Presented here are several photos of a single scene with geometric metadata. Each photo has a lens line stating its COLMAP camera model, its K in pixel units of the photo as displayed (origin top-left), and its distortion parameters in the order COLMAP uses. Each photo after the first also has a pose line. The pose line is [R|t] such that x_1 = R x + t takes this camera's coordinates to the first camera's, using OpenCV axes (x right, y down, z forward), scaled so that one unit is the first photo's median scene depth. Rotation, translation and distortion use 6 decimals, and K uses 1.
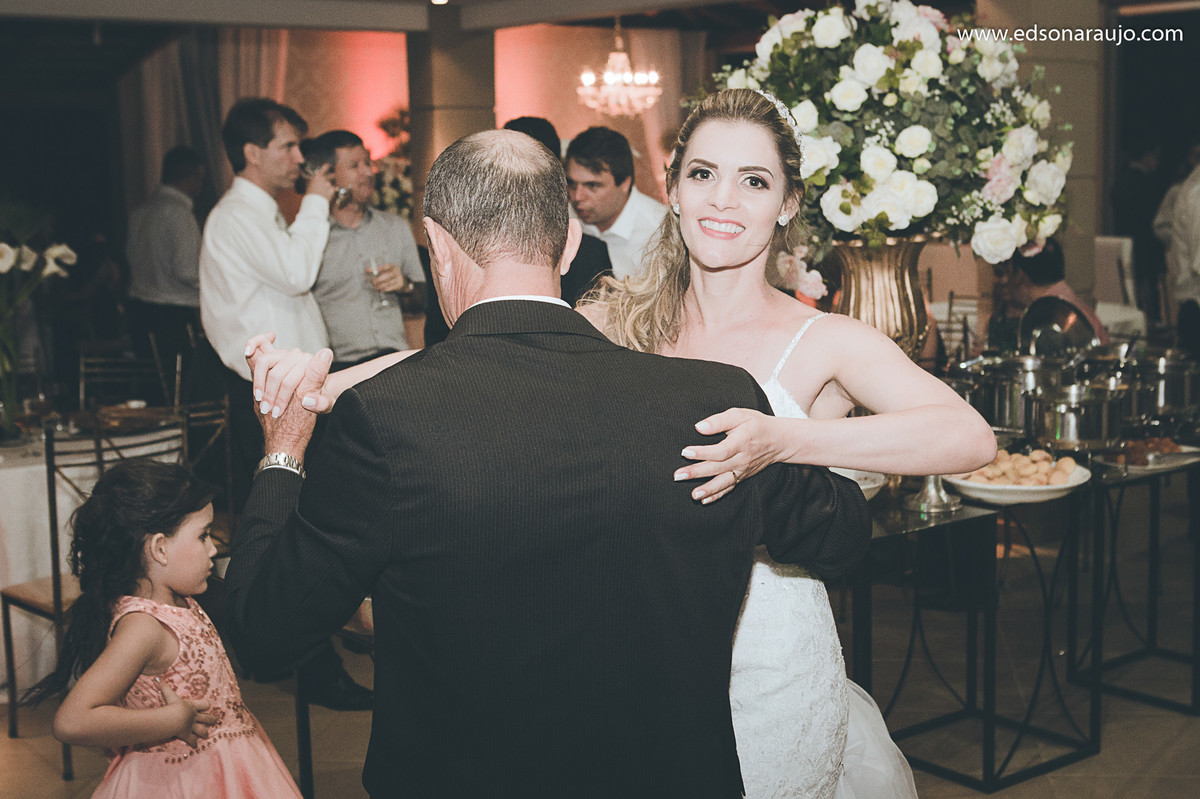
lens RADIAL K [[1470.2, 0, 601.3], [0, 1470.2, 398.6], [0, 0, 1]] dist [0.003729, 0.000000]
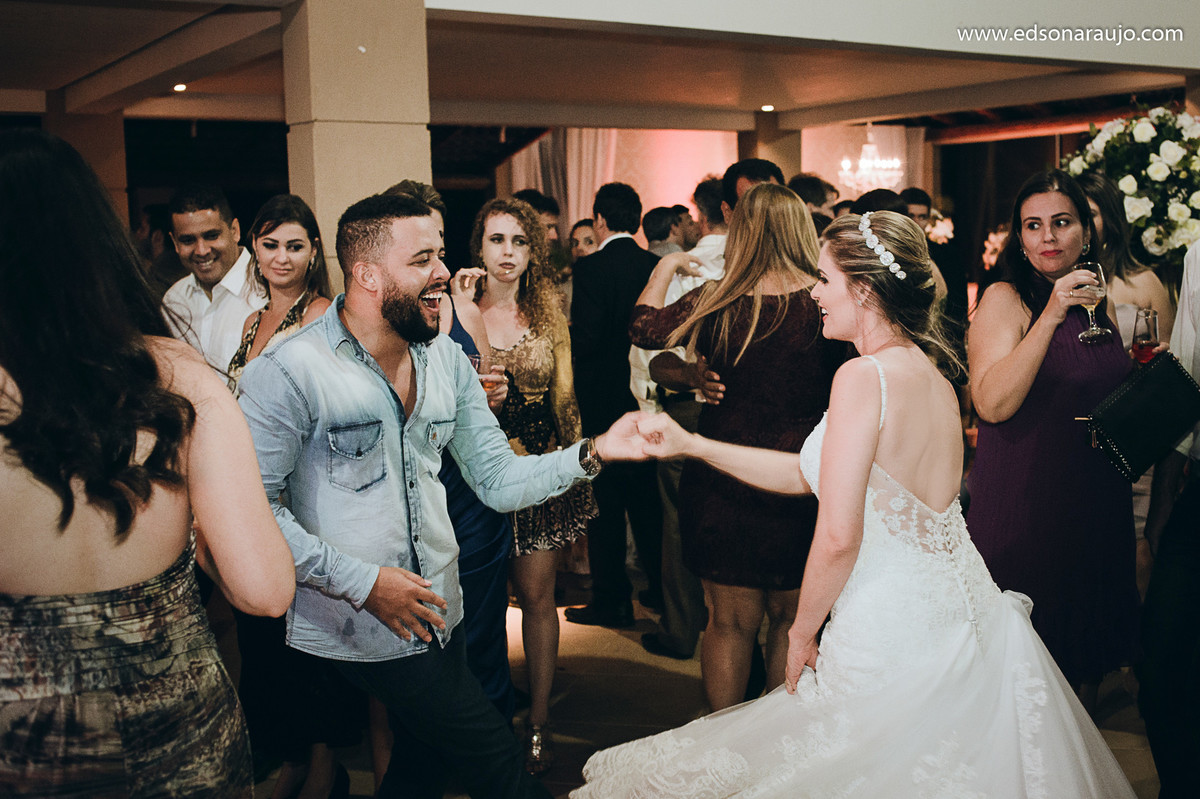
lens RADIAL K [[1171.3, 0, 598.4], [0, 1171.3, 401.0], [0, 0, 1]] dist [-0.010054, 0.000000]
pose [[0.983290, 0.030162, -0.179531, -0.191351], [-0.032977, 0.999375, -0.012713, 0.078456], [0.179036, 0.018421, 0.983670, -0.352597]]
